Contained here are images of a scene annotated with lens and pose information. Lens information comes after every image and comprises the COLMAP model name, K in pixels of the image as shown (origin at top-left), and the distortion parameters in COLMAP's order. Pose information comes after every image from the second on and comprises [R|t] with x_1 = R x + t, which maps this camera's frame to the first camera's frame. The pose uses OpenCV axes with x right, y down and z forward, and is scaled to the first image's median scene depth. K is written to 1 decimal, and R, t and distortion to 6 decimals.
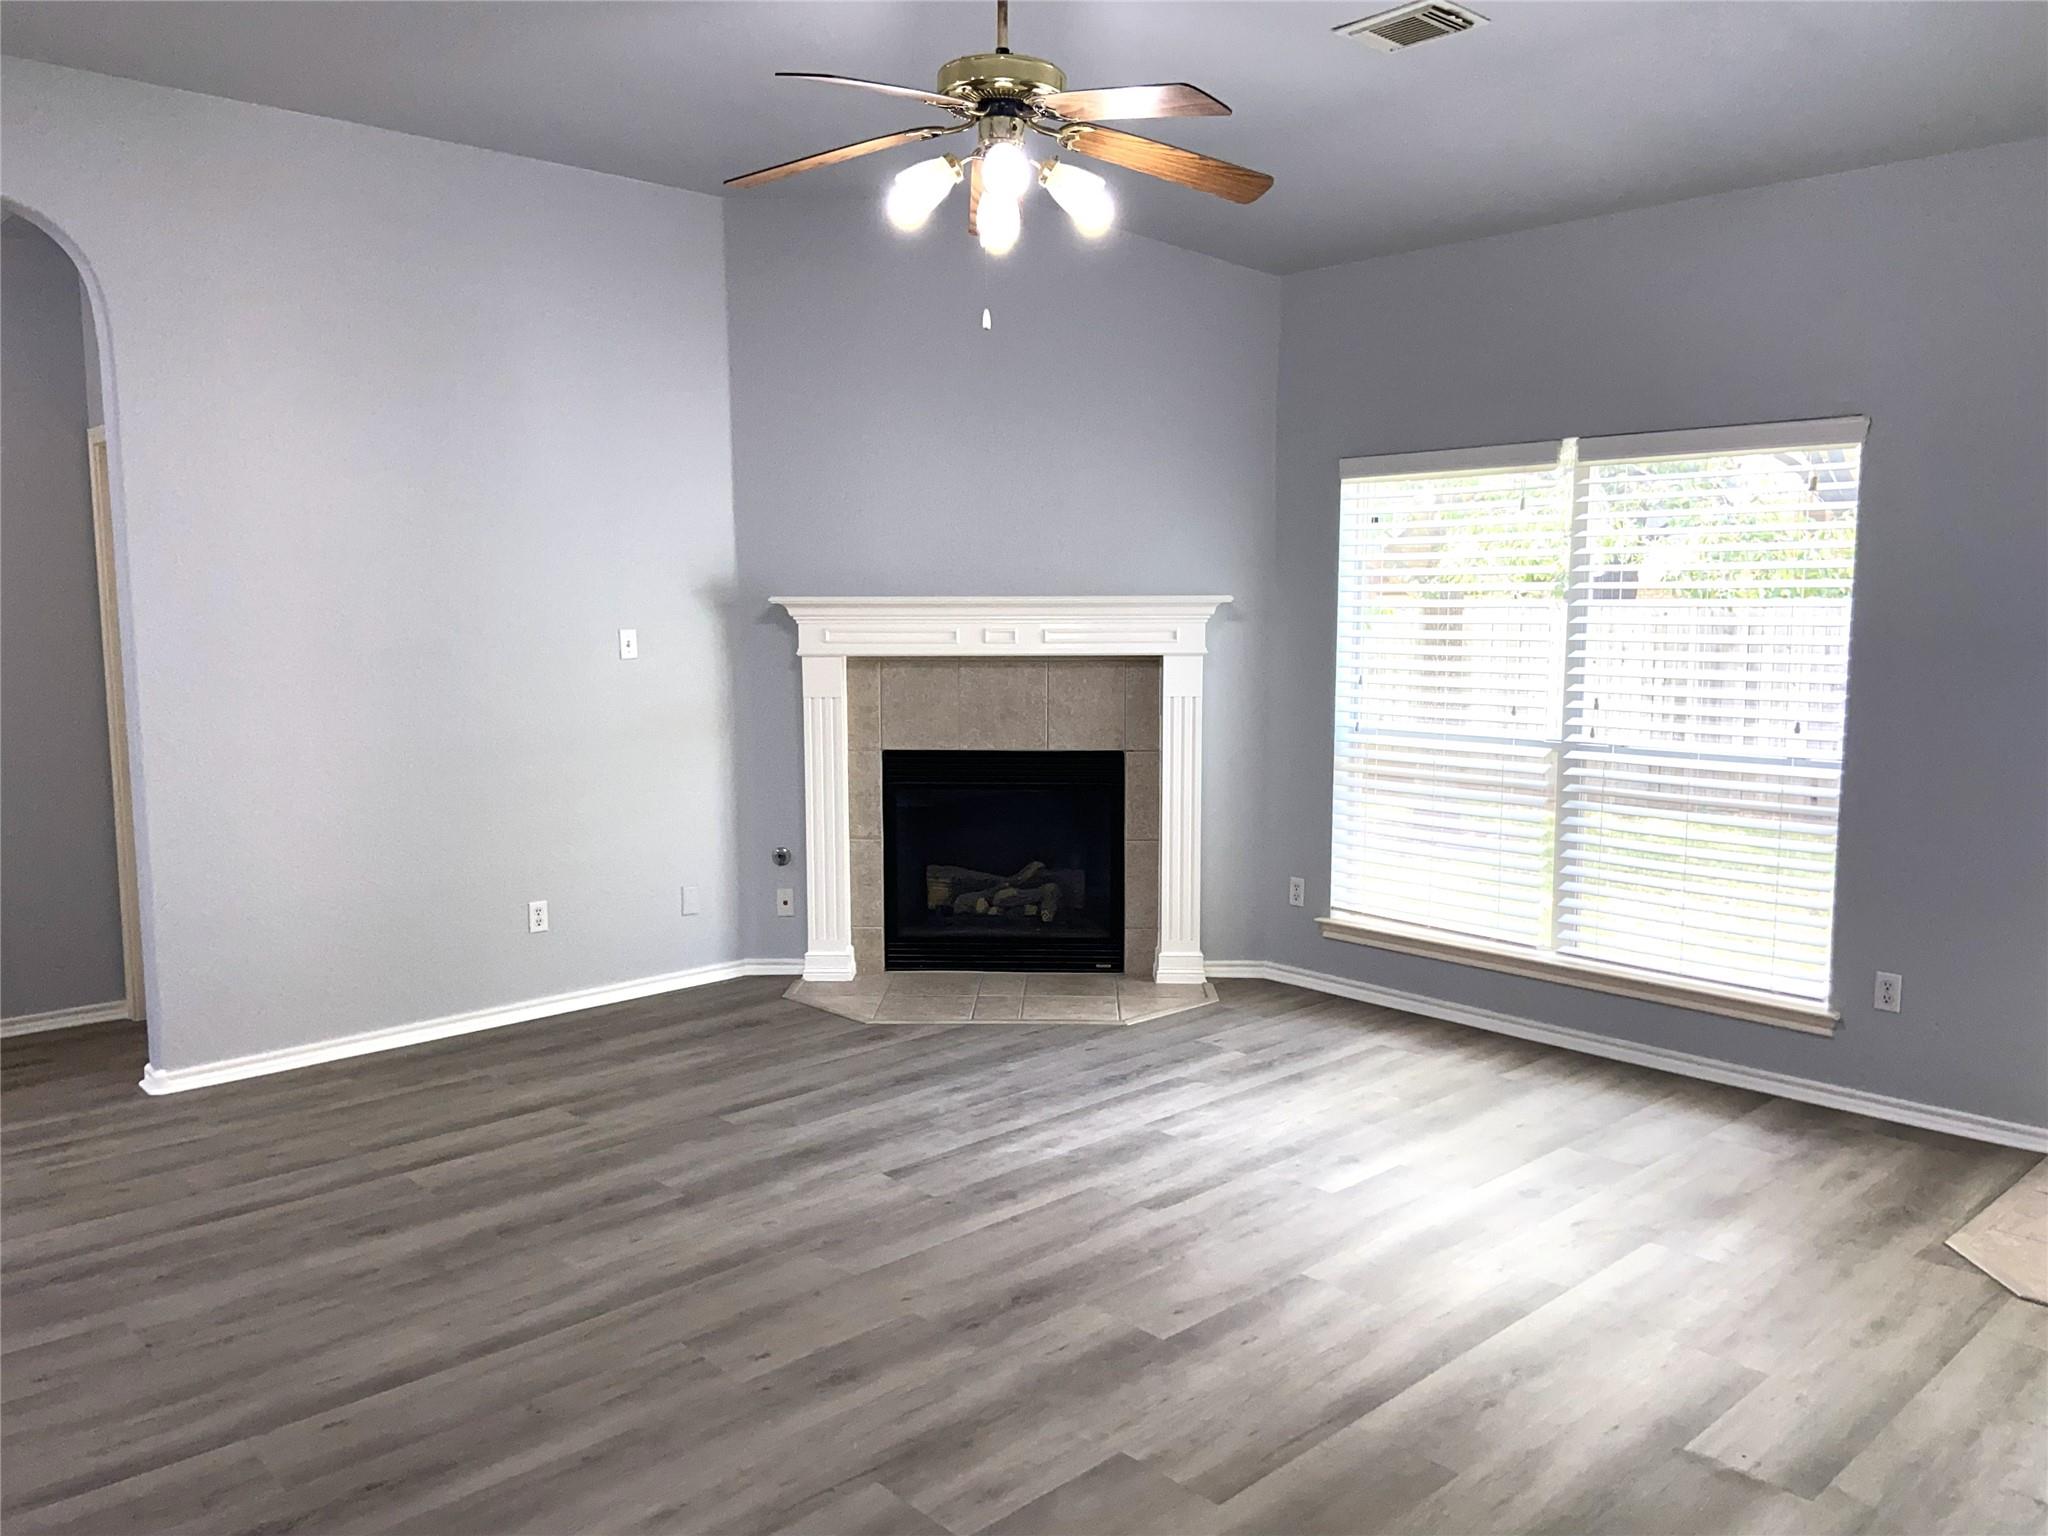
lens RADIAL K [[1527.1, 0, 1033.6], [0, 1527.1, 772.5], [0, 0, 1]] dist [0.088732, -0.100798]
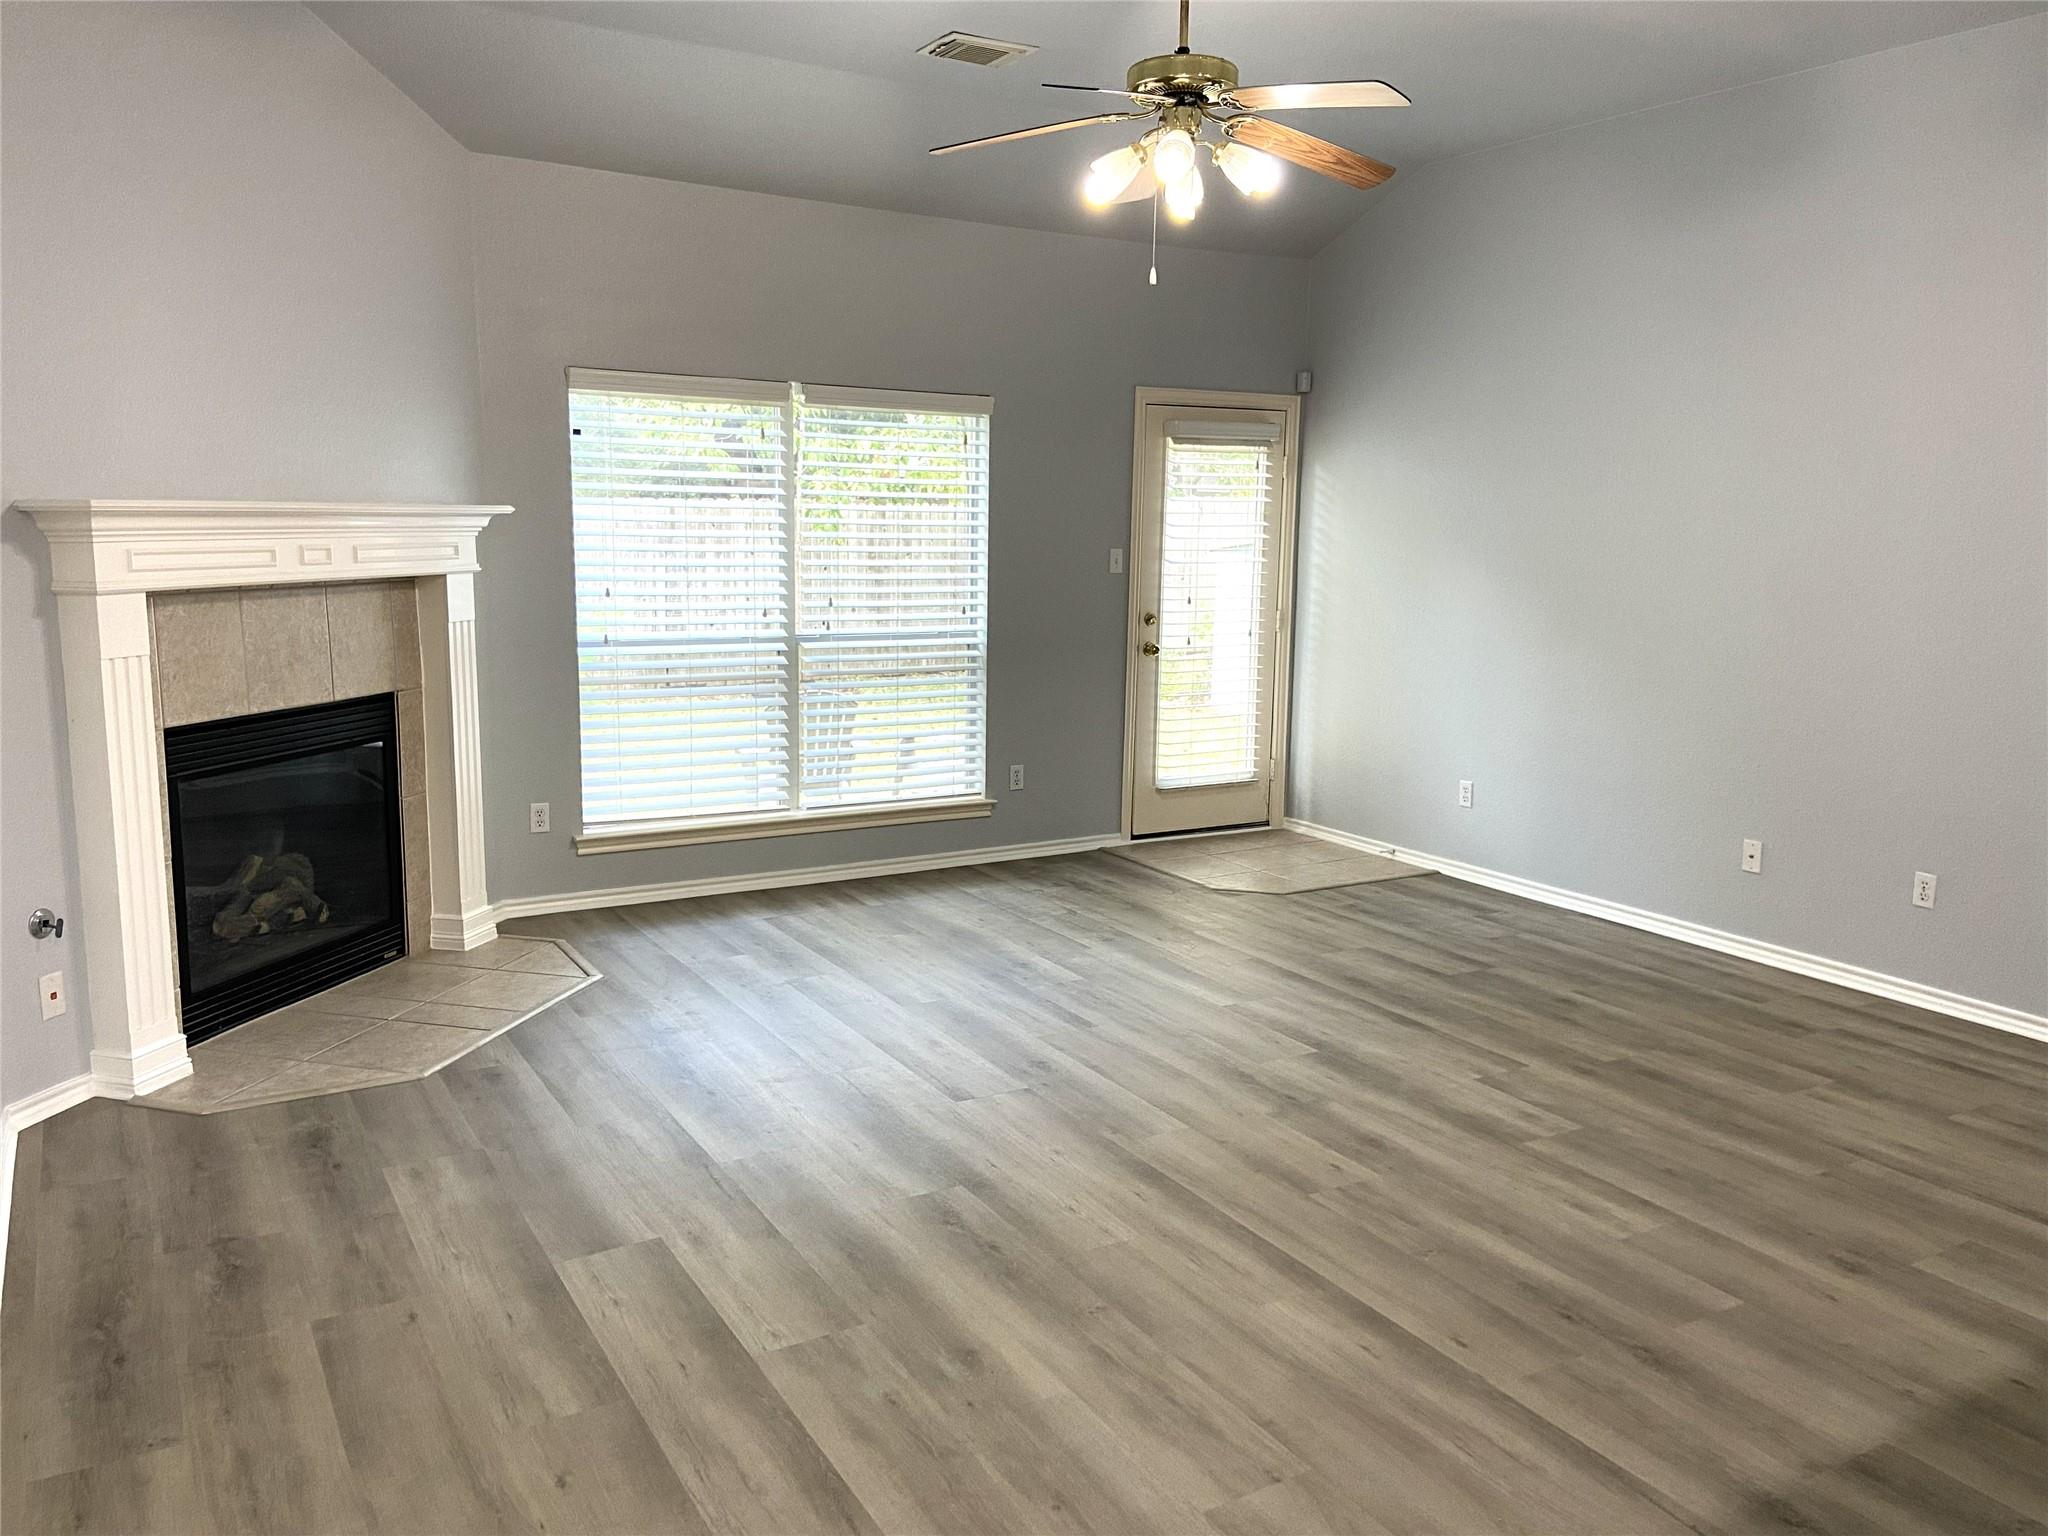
lens RADIAL K [[1527.1, 0, 1014.5], [0, 1527.1, 739.2], [0, 0, 1]] dist [0.088732, -0.100798]
pose [[0.234769, -0.135543, 0.962555, -0.790377], [0.093664, 0.988777, 0.116391, -0.064094], [-0.967528, 0.062832, 0.244829, 0.553056]]
